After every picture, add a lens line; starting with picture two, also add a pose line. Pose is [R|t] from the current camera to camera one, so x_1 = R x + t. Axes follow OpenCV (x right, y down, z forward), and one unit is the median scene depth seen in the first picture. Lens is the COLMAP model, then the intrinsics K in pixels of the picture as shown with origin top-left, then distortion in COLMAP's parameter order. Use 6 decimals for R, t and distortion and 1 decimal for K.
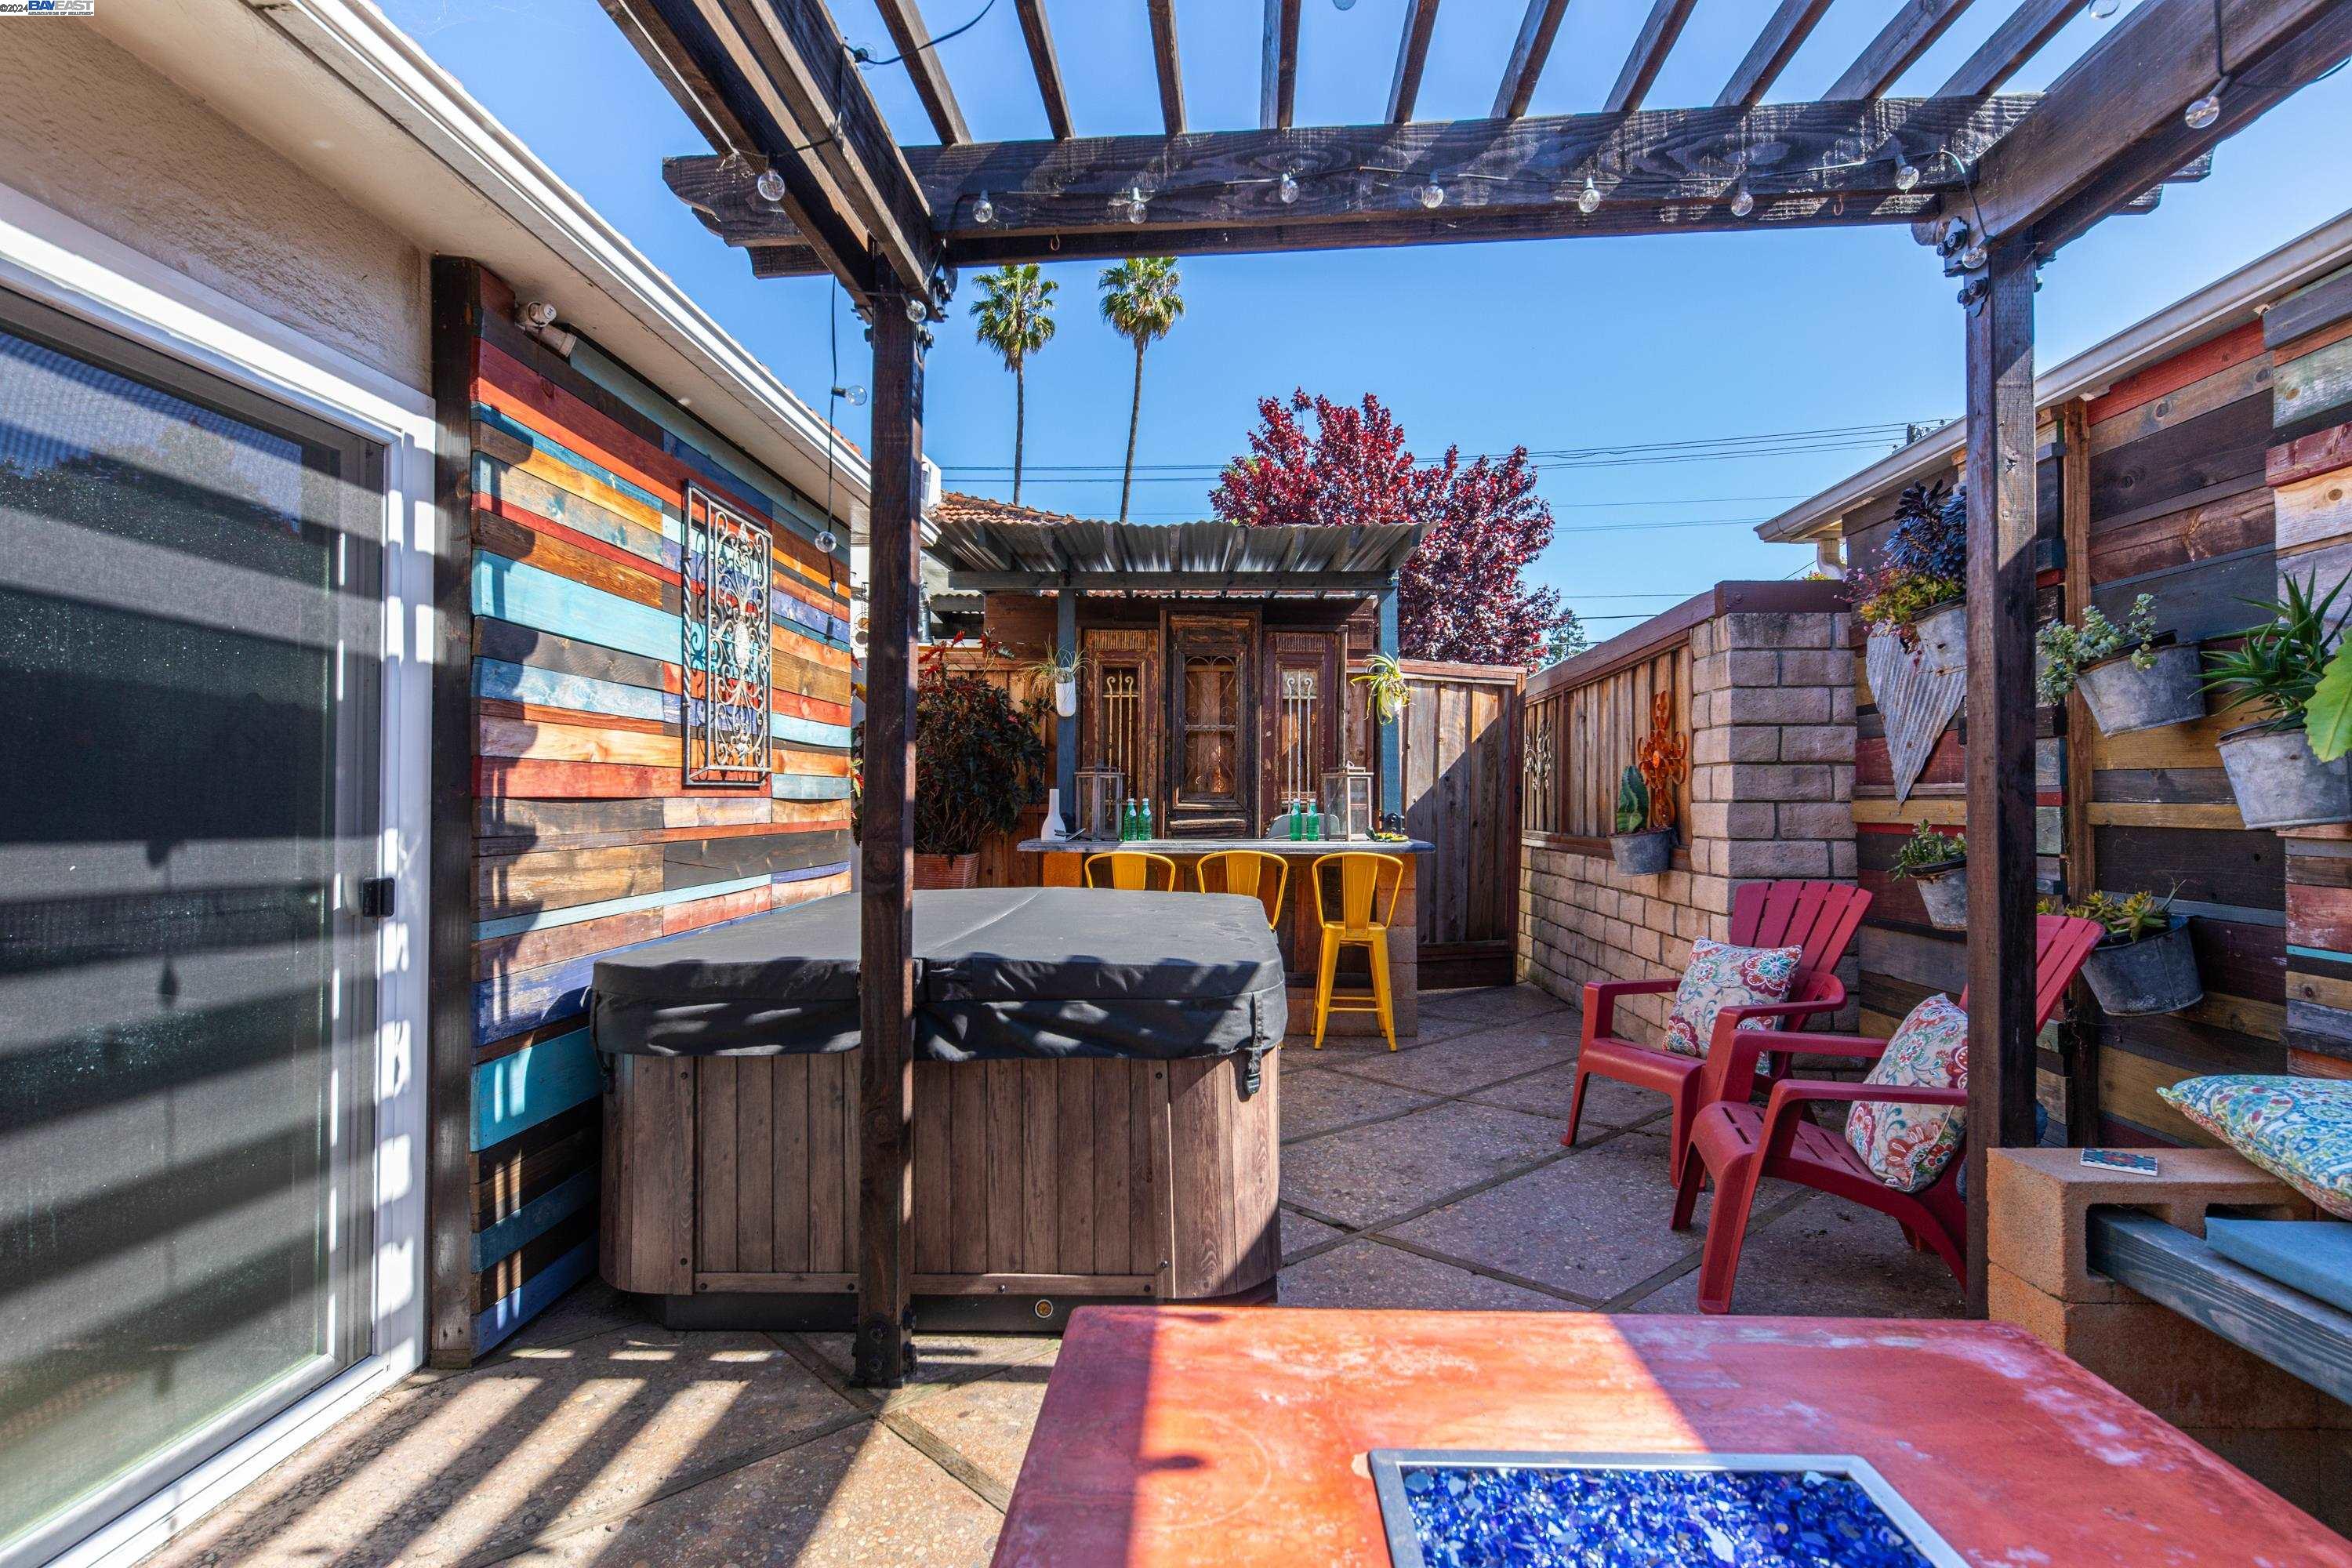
lens RADIAL K [[1206.3, 0, 1193.8], [0, 1206.3, 792.3], [0, 0, 1]] dist [0.001067, -0.000117]
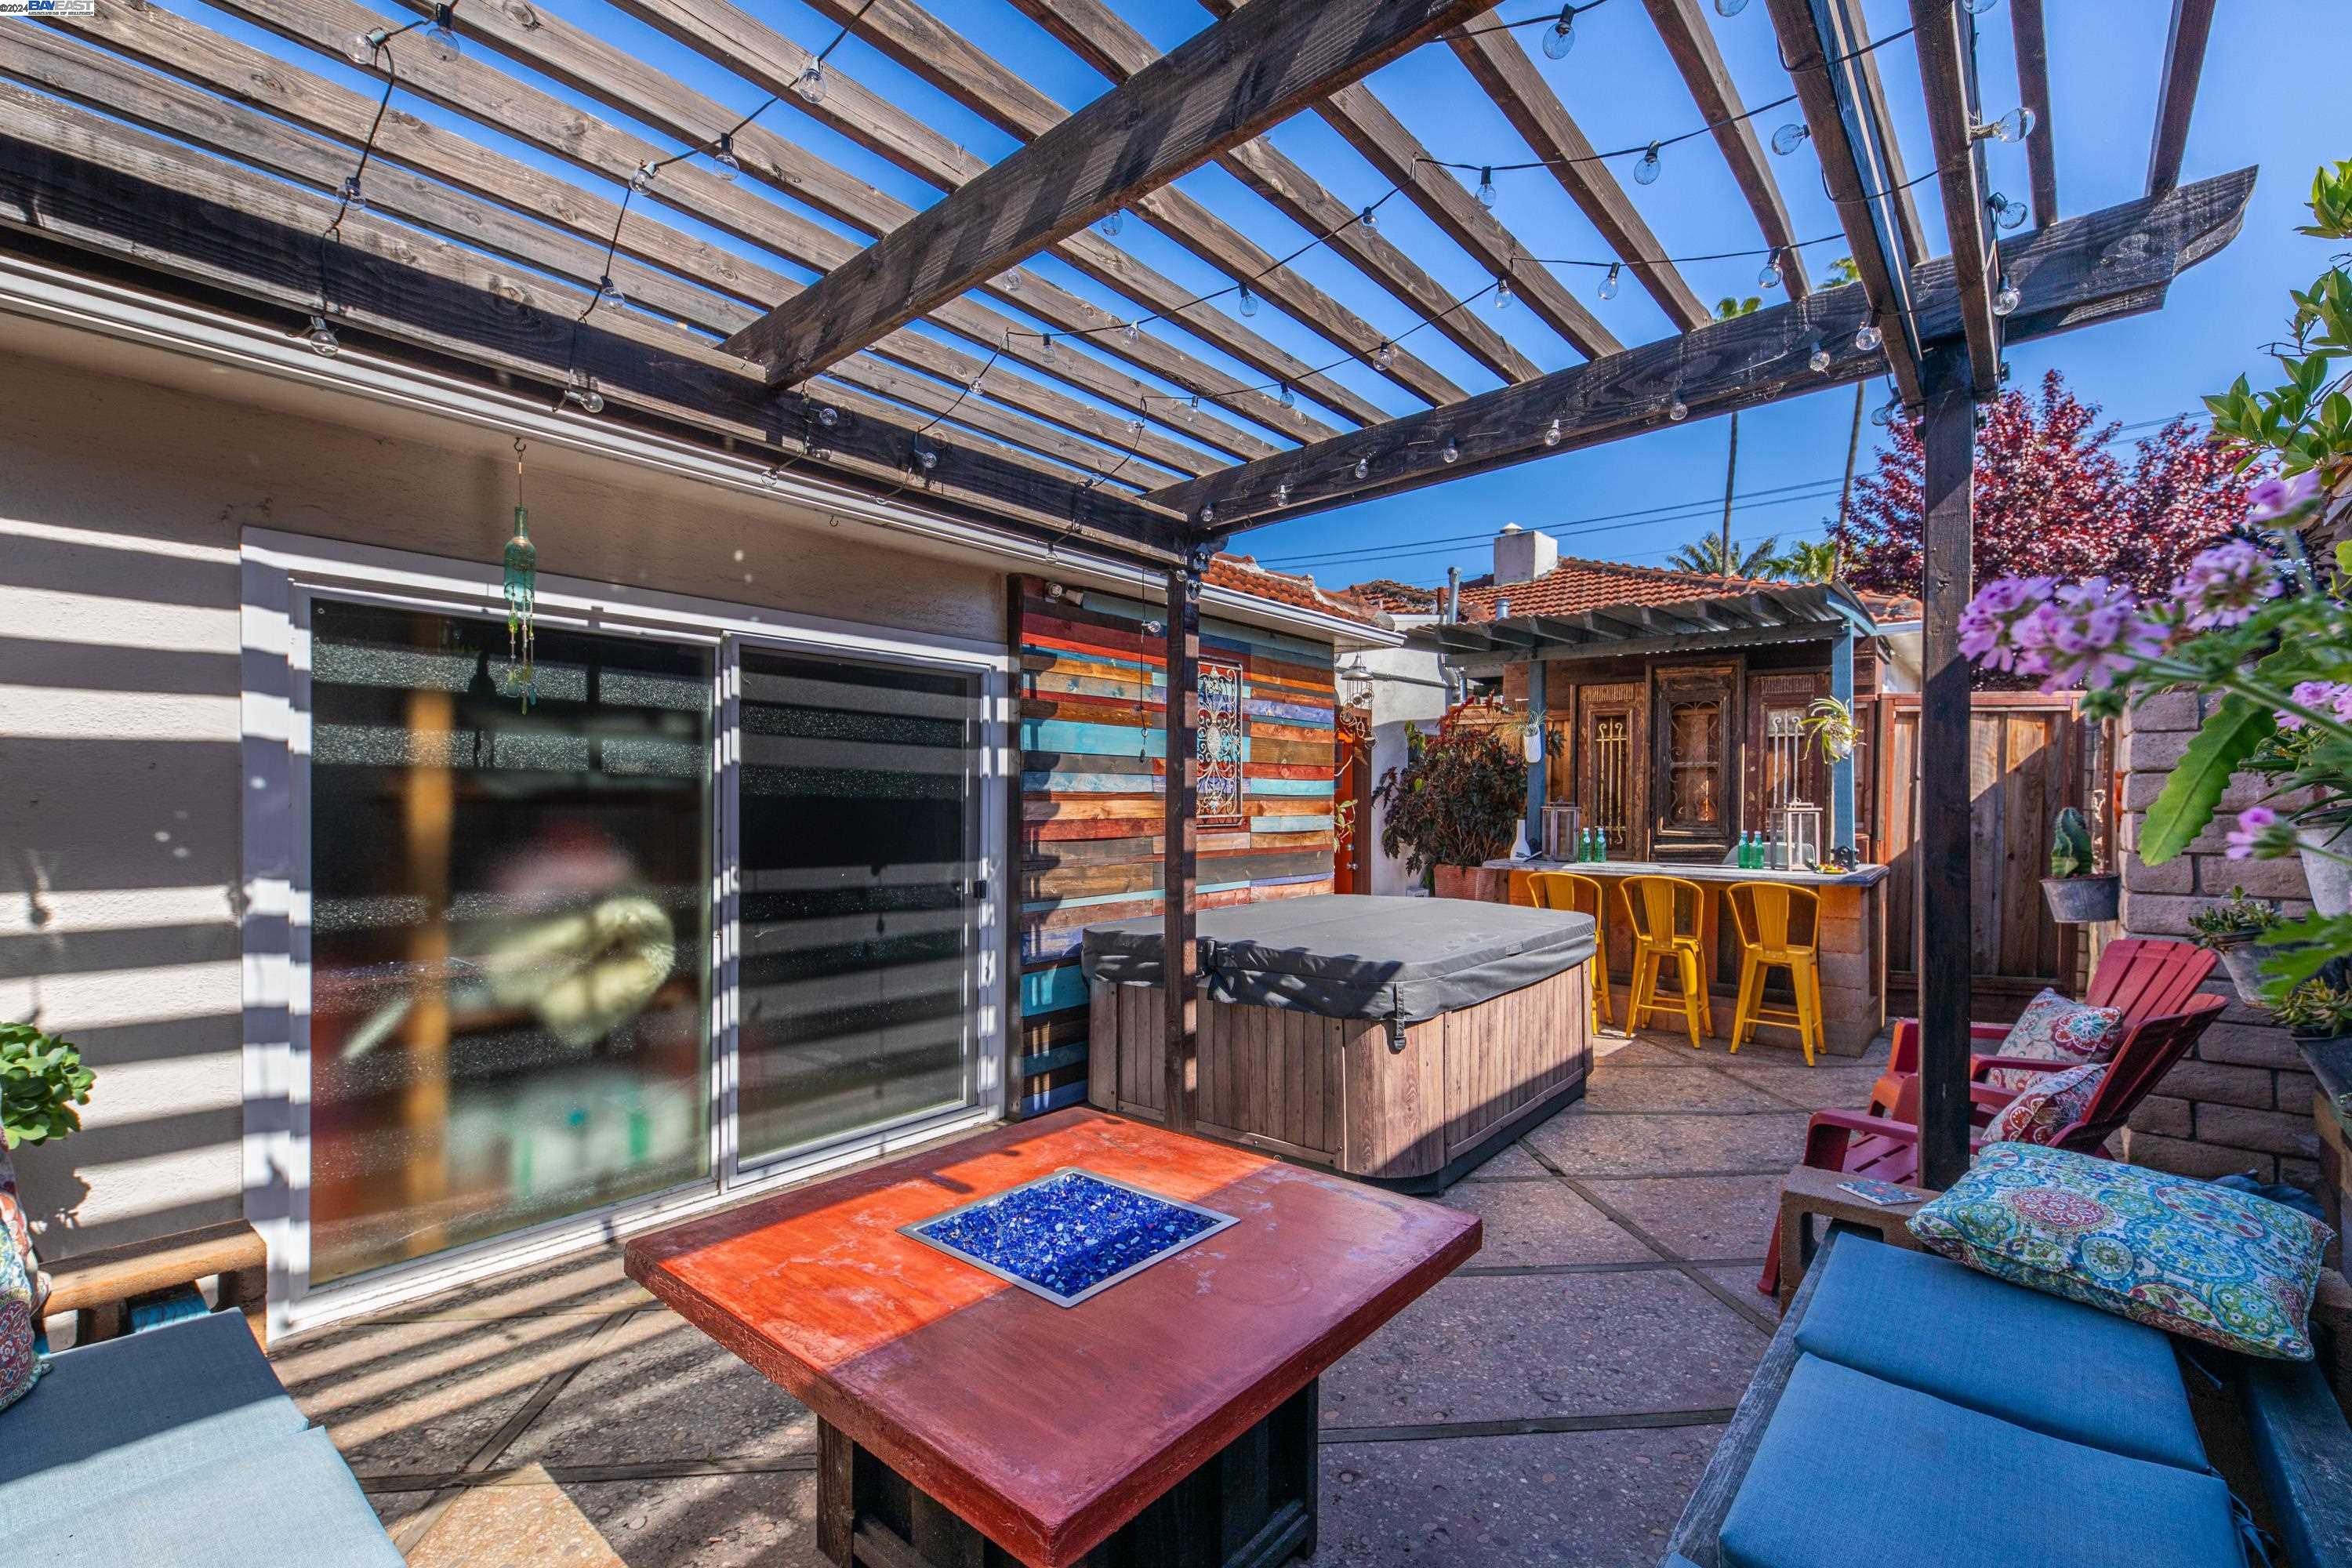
lens RADIAL K [[1025.7, 0, 1188.9], [0, 1025.7, 807.9], [0, 0, 1]] dist [0.002671, -0.000077]
pose [[0.792534, 0.005969, -0.609798, 0.628163], [0.001522, 0.999930, 0.011765, -0.067985], [0.609826, -0.010252, 0.792469, -0.172167]]
